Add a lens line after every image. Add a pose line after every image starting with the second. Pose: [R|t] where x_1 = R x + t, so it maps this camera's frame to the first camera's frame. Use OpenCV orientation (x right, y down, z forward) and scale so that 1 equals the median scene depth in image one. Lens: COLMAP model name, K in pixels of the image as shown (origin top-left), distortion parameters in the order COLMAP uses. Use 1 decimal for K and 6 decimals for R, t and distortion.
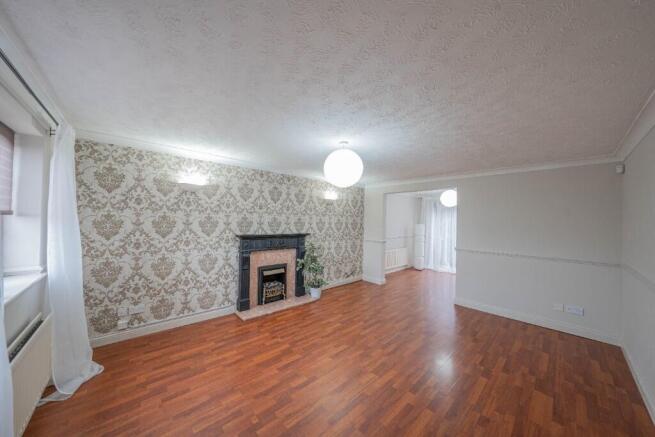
lens RADIAL K [[229.7, 0, 328.5], [0, 229.7, 216.5], [0, 0, 1]] dist [-0.001593, 0.000073]
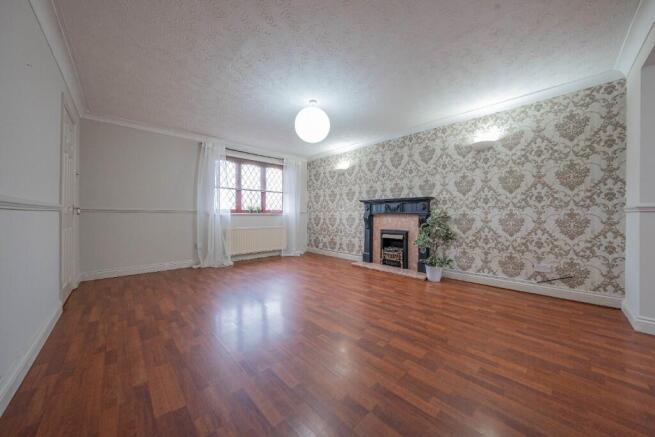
lens RADIAL K [[229.7, 0, 328.5], [0, 229.7, 216.5], [0, 0, 1]] dist [-0.001593, 0.000073]
pose [[0.017991, -0.023359, -0.999565, 0.753963], [0.004839, 0.999717, -0.023276, 0.171344], [0.999826, -0.004418, 0.018099, 0.686144]]
